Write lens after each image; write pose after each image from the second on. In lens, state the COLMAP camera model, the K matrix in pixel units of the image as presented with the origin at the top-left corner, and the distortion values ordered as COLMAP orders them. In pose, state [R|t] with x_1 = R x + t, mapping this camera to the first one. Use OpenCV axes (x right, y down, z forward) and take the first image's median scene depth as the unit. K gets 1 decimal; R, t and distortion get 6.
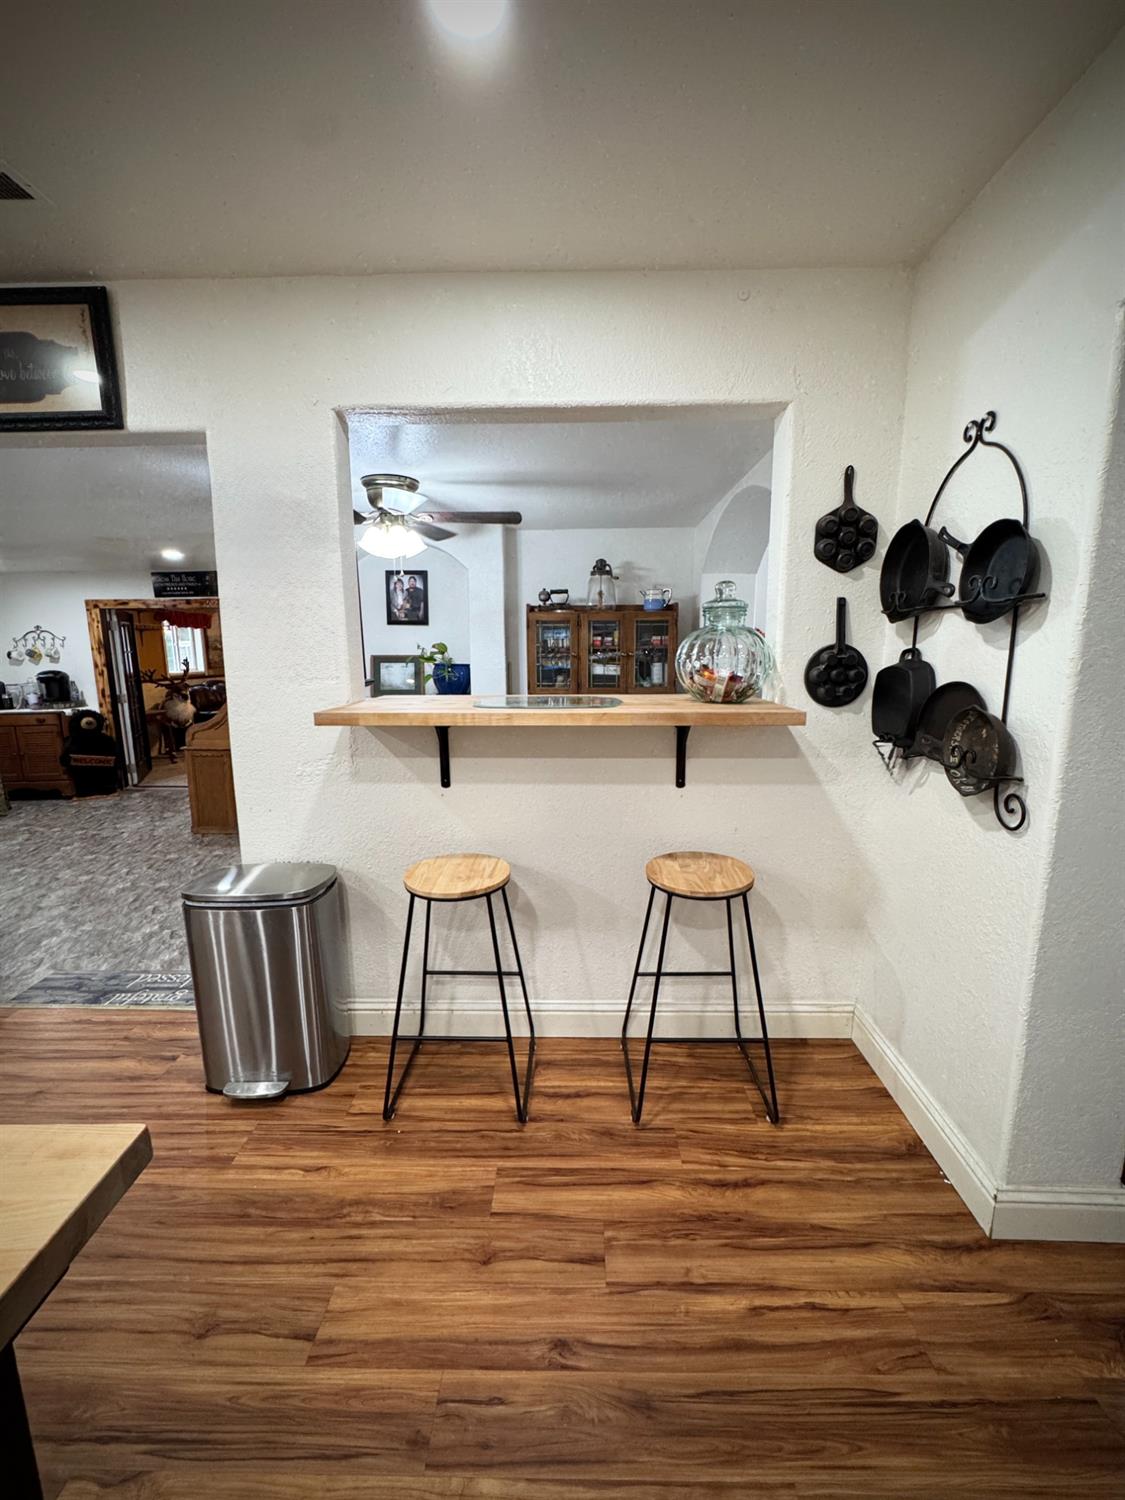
lens RADIAL K [[601.1, 0, 569.5], [0, 601.1, 757.7], [0, 0, 1]] dist [-0.000325, 0.000064]
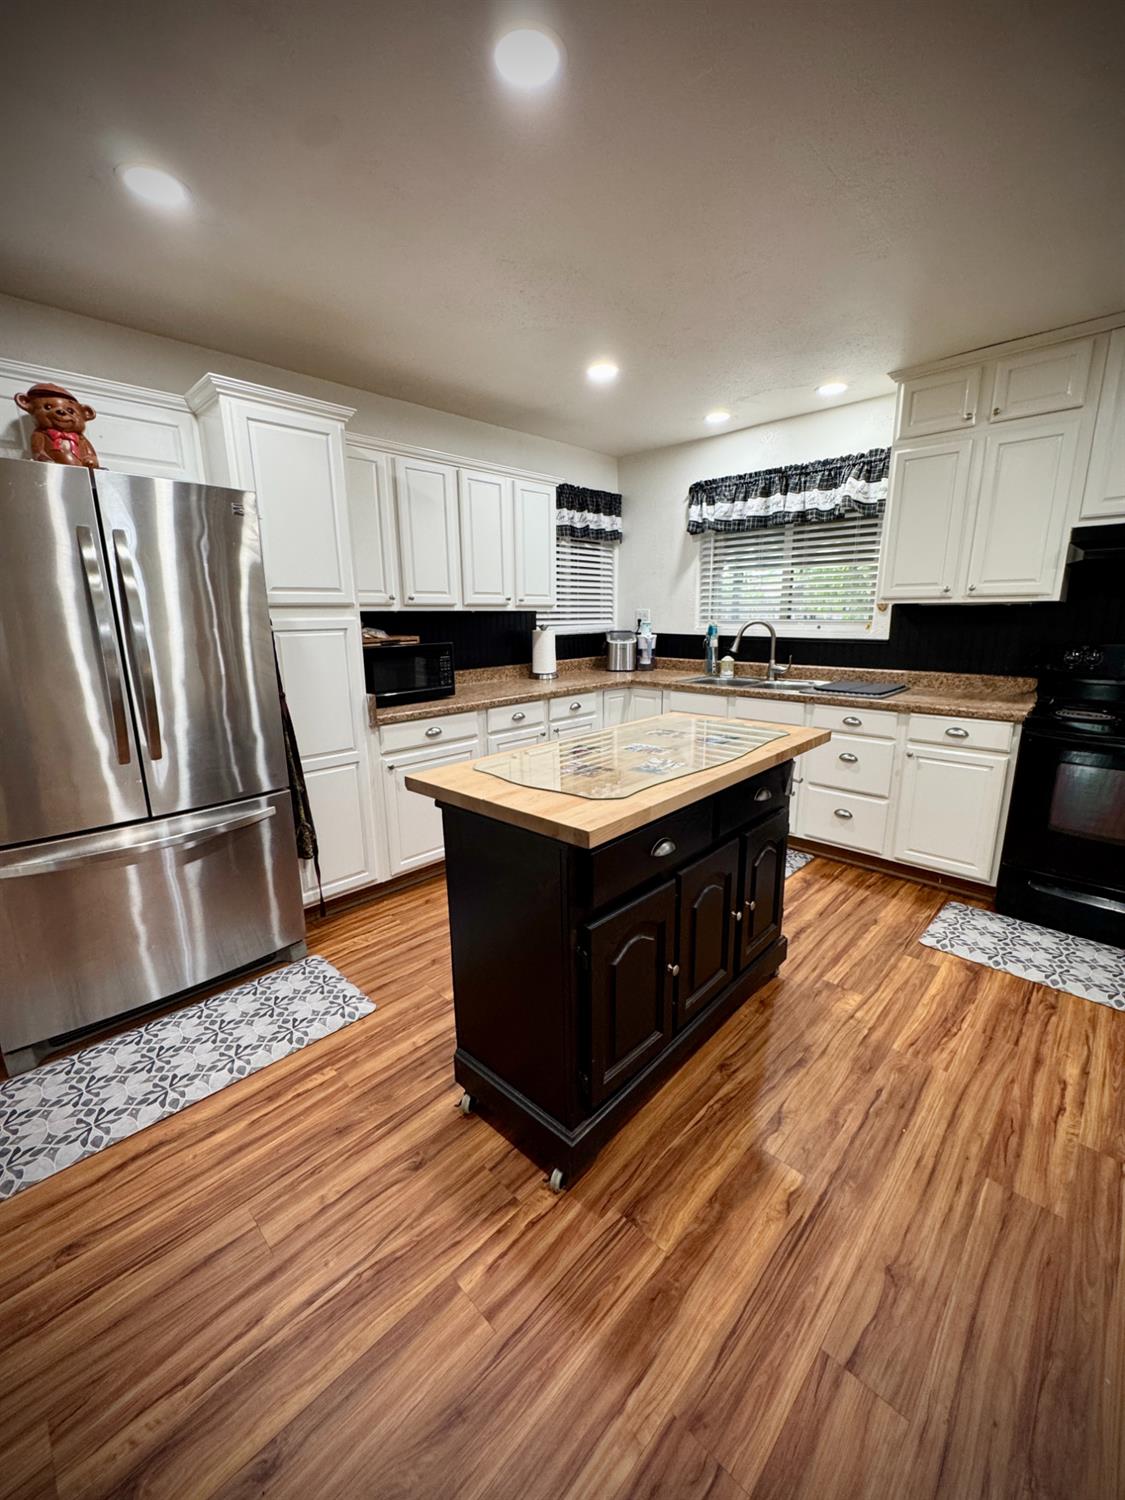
lens RADIAL K [[601.1, 0, 566.1], [0, 601.1, 736.3], [0, 0, 1]] dist [-0.000325, 0.000064]
pose [[-0.686839, 0.157146, -0.709618, 0.165406], [-0.122070, 0.937536, 0.325770, -0.078025], [0.716486, 0.310374, -0.624753, 0.447823]]
